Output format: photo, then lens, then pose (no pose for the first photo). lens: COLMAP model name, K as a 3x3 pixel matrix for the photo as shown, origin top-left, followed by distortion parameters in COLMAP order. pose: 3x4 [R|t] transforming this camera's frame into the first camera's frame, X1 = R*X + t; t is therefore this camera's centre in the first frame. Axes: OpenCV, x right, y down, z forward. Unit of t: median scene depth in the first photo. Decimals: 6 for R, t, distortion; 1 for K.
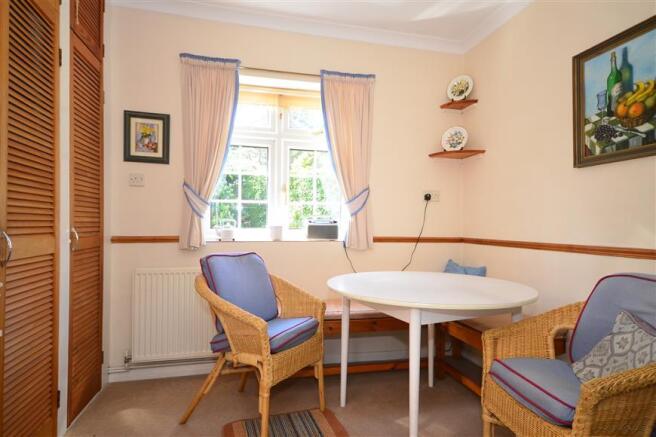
lens RADIAL K [[391.2, 0, 328.8], [0, 391.2, 220.2], [0, 0, 1]] dist [-0.006321, -0.000235]
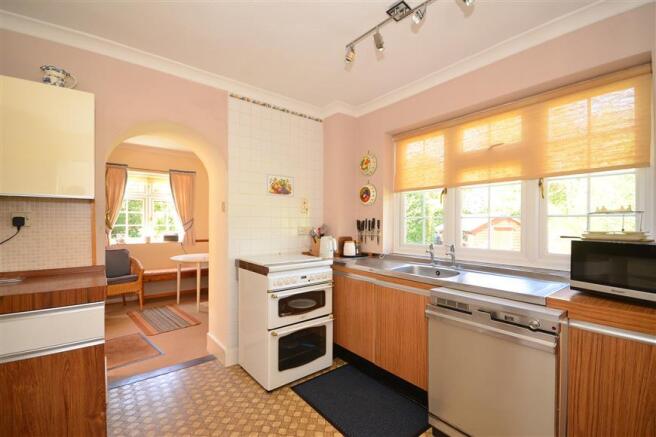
lens RADIAL K [[285.9, 0, 328.3], [0, 285.9, 221.1], [0, 0, 1]] dist [0.003472, 0.000162]
pose [[0.902071, -0.004009, 0.431570, 0.094331], [-0.006179, 0.999734, 0.022204, -0.116517], [-0.431544, -0.022696, 0.901806, -0.923440]]
